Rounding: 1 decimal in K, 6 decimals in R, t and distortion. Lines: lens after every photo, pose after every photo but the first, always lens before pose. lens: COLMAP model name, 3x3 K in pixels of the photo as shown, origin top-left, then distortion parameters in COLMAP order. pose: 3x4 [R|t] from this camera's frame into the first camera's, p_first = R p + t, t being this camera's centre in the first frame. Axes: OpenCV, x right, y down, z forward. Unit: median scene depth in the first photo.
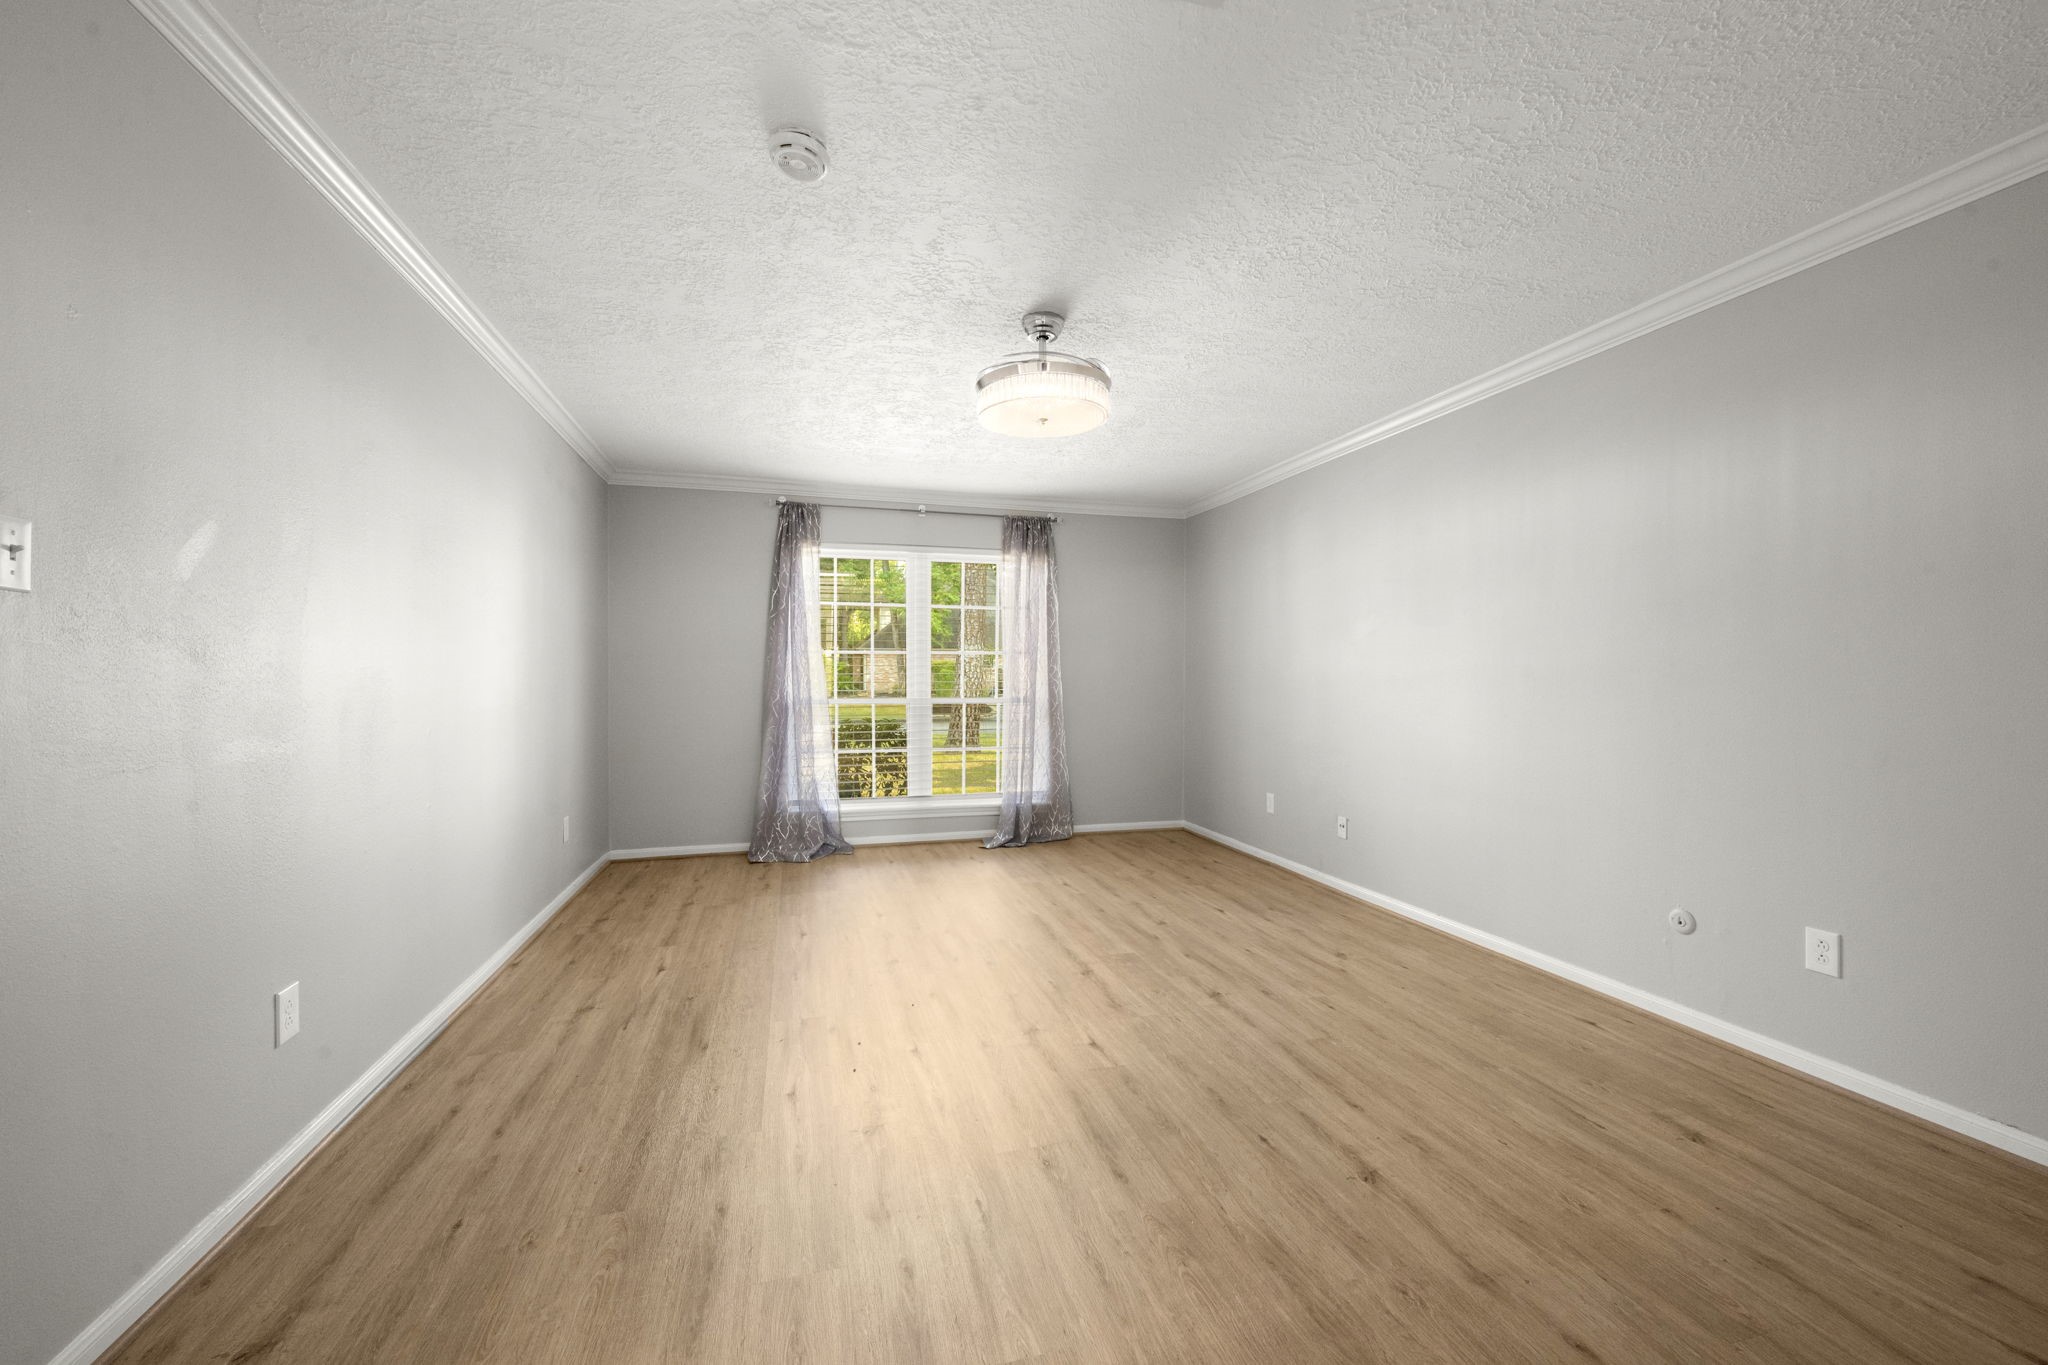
lens RADIAL K [[812.6, 0, 1022.5], [0, 812.6, 674.1], [0, 0, 1]] dist [0.001604, 0.000171]
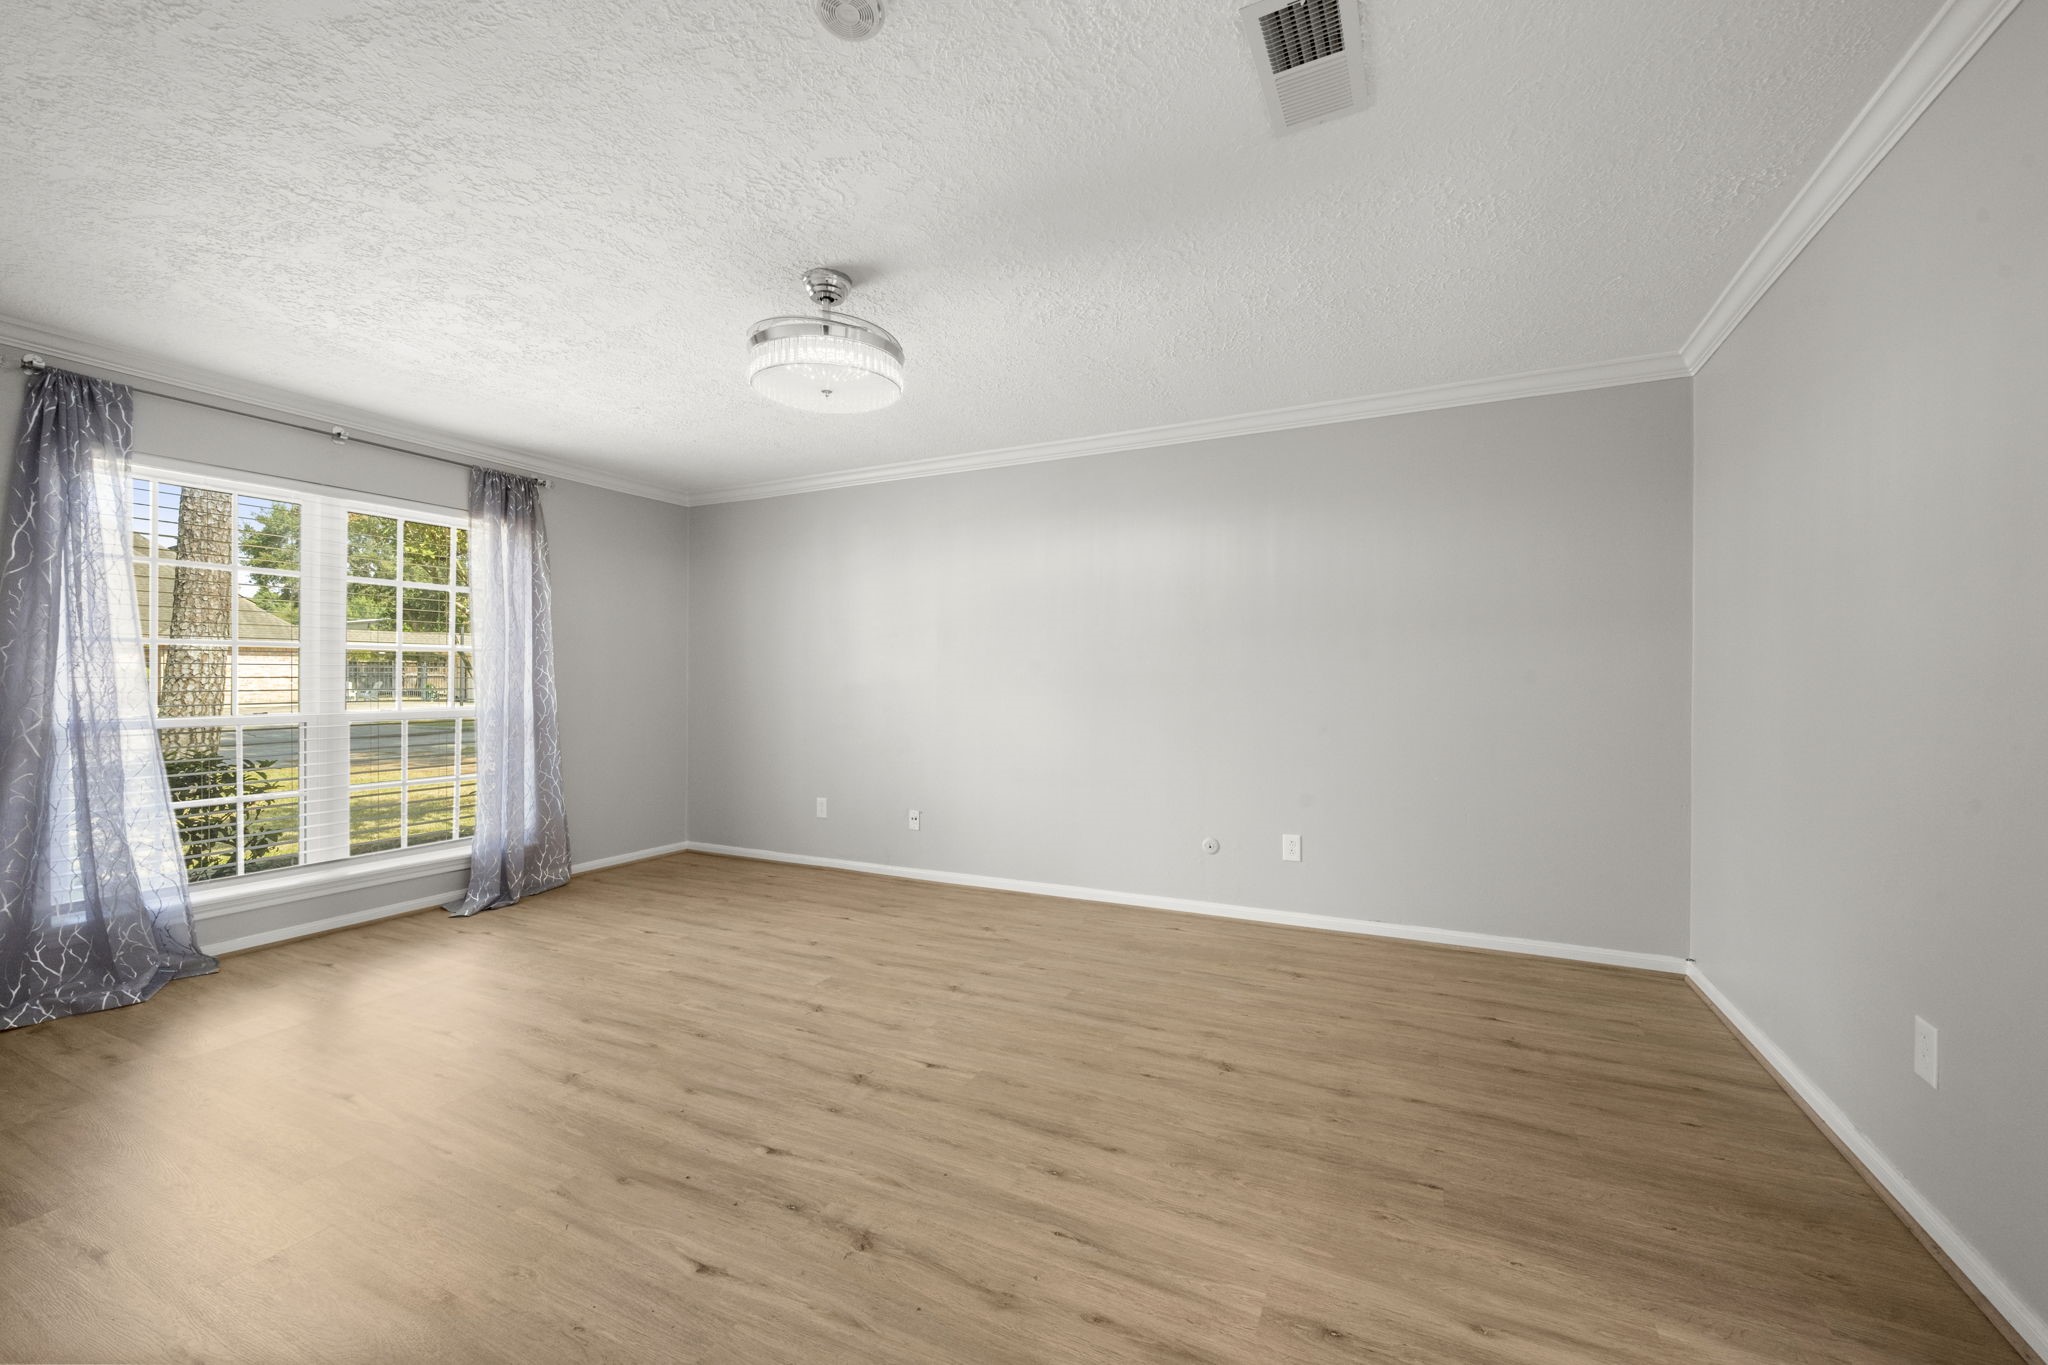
lens RADIAL K [[784.7, 0, 1113.9], [0, 784.7, 679.5], [0, 0, 1]] dist [0.000176, -0.000201]
pose [[0.664429, -0.000197, 0.747352, -0.255312], [-0.000513, 1.000000, 0.000719, 0.000038], [-0.747352, -0.000861, 0.664428, 0.124838]]
